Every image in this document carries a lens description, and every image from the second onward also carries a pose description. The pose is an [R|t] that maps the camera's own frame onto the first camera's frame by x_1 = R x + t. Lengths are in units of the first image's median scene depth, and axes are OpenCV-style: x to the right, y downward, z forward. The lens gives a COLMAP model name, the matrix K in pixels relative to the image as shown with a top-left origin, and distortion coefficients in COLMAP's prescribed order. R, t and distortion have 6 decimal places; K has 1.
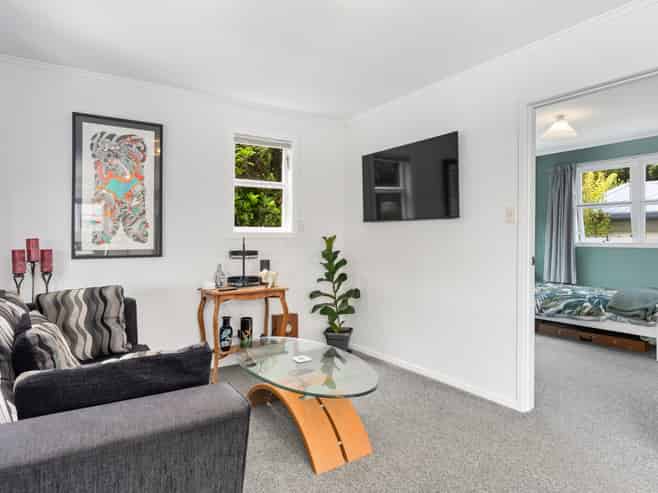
lens RADIAL K [[390.9, 0, 326.3], [0, 390.9, 242.3], [0, 0, 1]] dist [-0.022374, -0.007586]
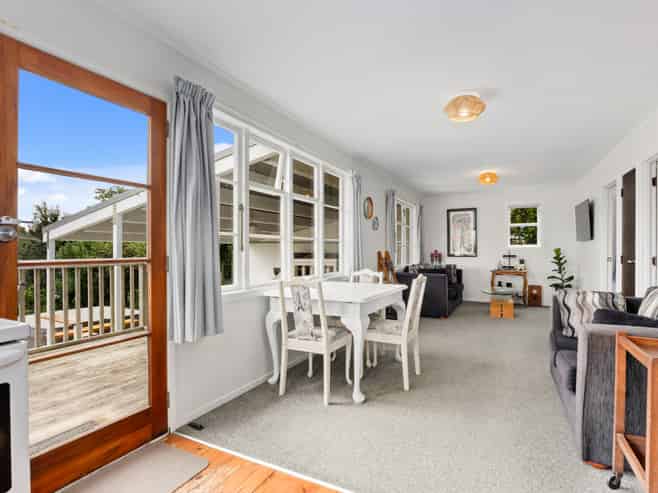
lens RADIAL K [[342.2, 0, 330.5], [0, 342.2, 247.5], [0, 0, 1]] dist [-0.000608, -0.000126]
pose [[0.476230, -0.002953, -0.879316, 0.782987], [-0.003567, 0.999980, -0.005290, -0.007127], [0.879314, 0.005656, 0.476210, -0.677810]]
